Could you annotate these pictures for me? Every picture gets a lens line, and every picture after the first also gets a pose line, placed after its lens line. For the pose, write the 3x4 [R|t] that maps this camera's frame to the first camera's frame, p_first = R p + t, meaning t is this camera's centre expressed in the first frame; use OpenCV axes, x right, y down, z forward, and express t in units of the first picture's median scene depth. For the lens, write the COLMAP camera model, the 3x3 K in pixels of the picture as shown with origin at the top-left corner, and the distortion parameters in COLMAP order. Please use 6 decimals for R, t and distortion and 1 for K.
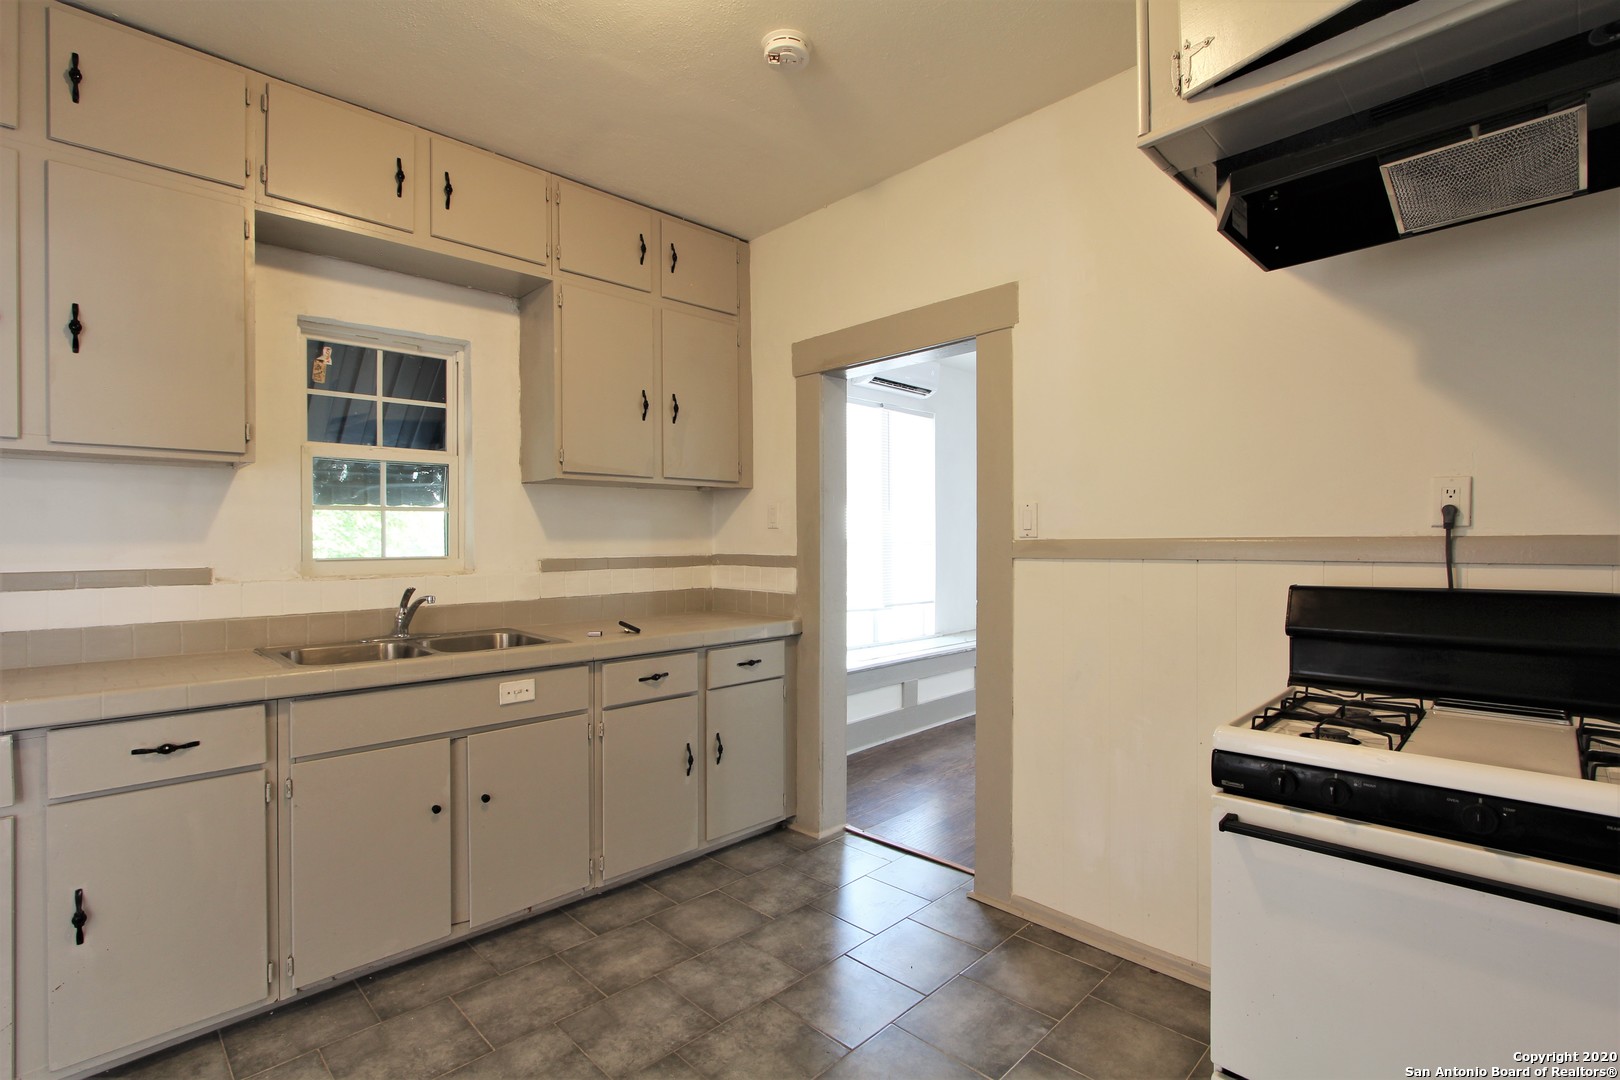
lens RADIAL K [[749.8, 0, 799.9], [0, 749.8, 545.8], [0, 0, 1]] dist [-0.021050, 0.005340]
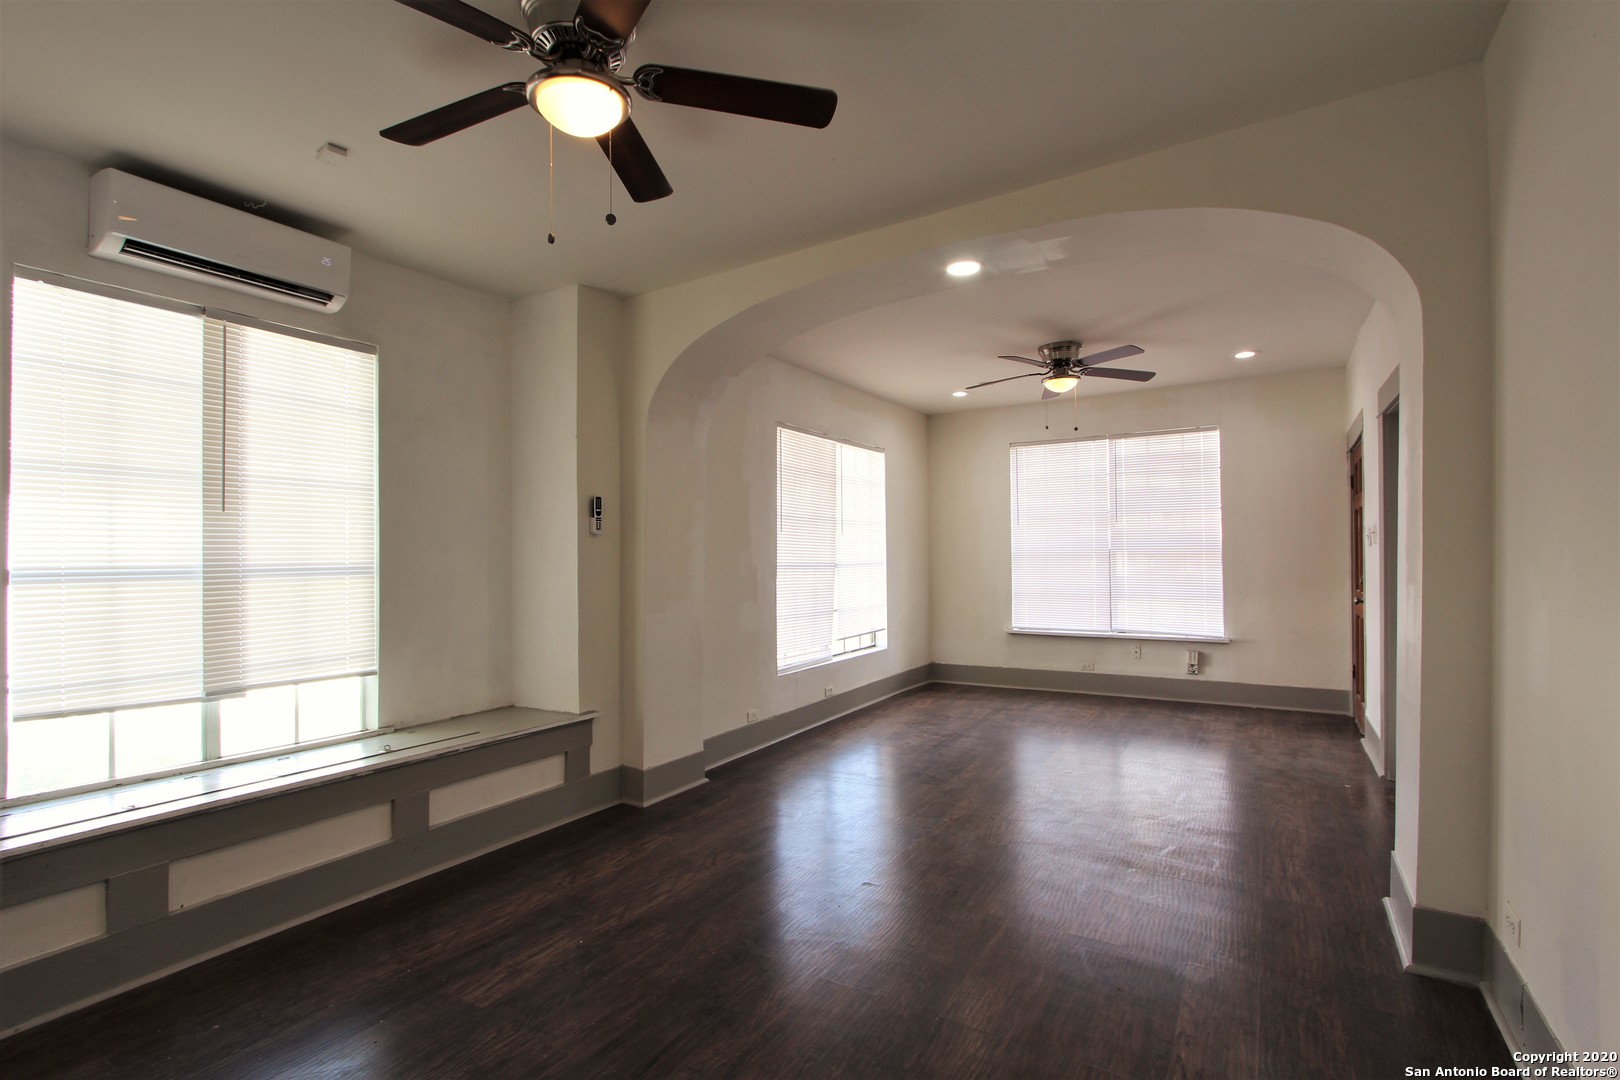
lens RADIAL K [[753.0, 0, 807.3], [0, 753.0, 545.8], [0, 0, 1]] dist [-0.015229, 0.000739]
pose [[0.971233, -0.001801, 0.238123, 0.822074], [0.007568, 0.999700, -0.023306, -0.014678], [-0.238009, 0.024438, 0.970955, 0.826027]]
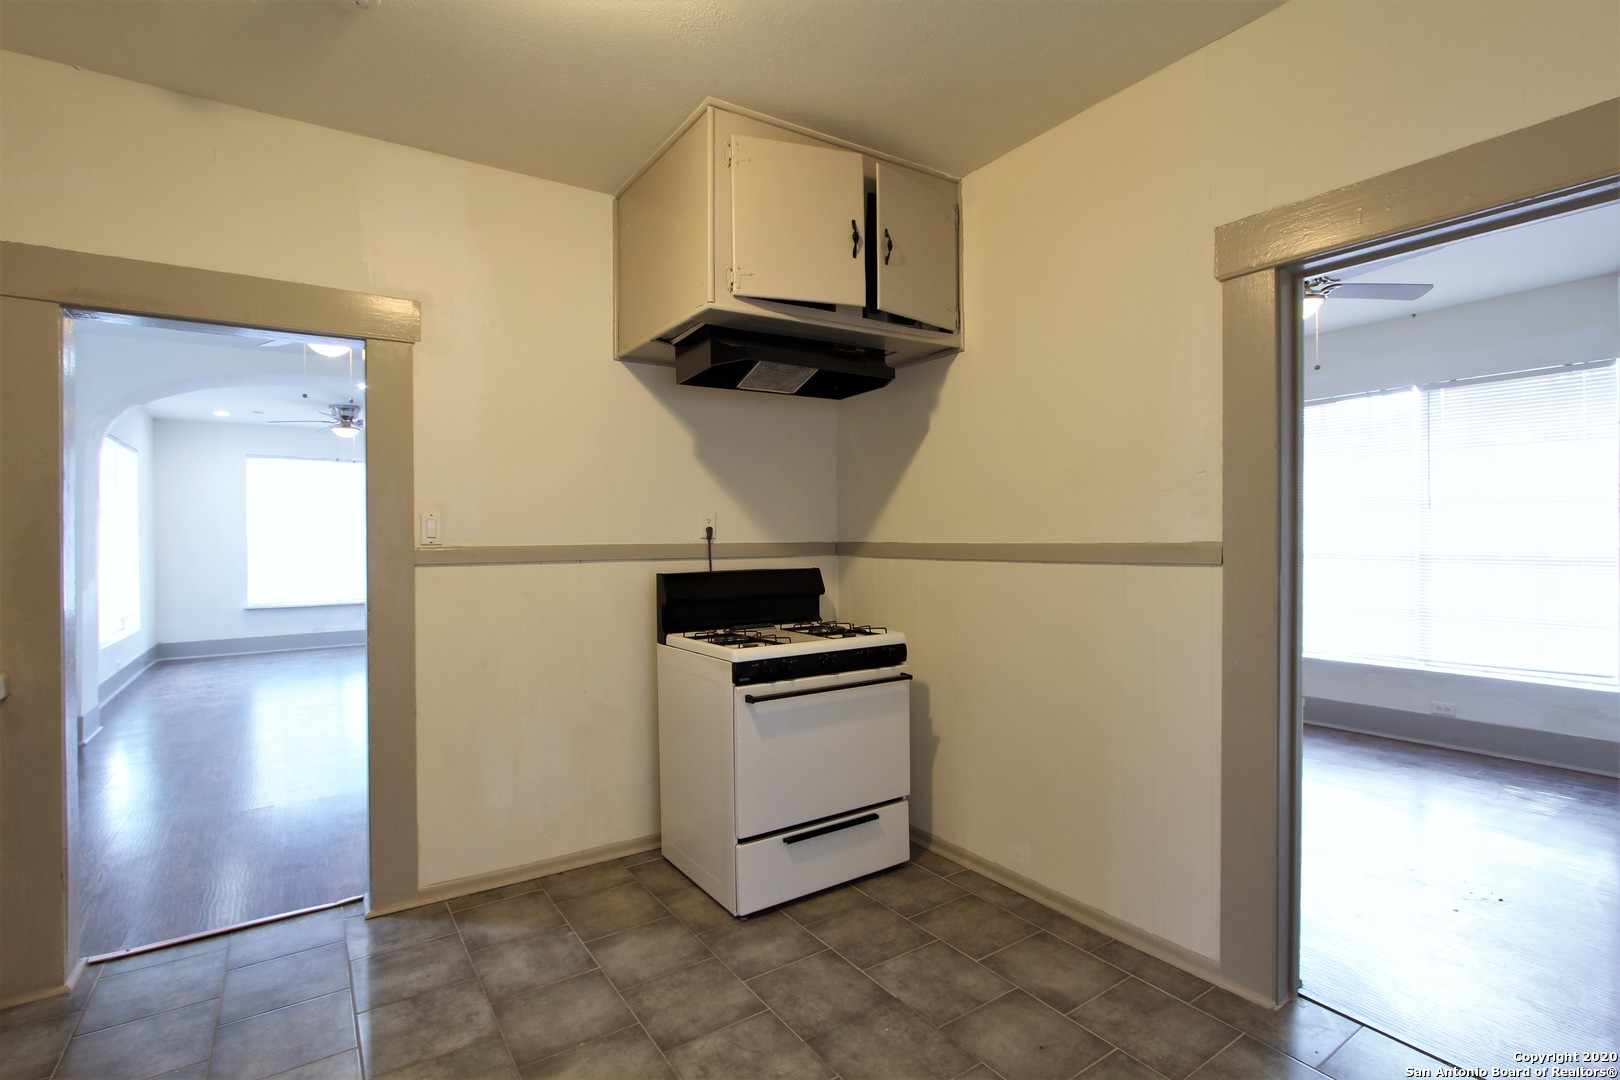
lens RADIAL K [[753.0, 0, 807.3], [0, 753.0, 545.8], [0, 0, 1]] dist [-0.015229, 0.000739]
pose [[0.179574, -0.002464, 0.983741, -0.610122], [0.014491, 0.999895, -0.000140, -0.002083], [-0.983638, 0.014281, 0.179591, 0.258440]]
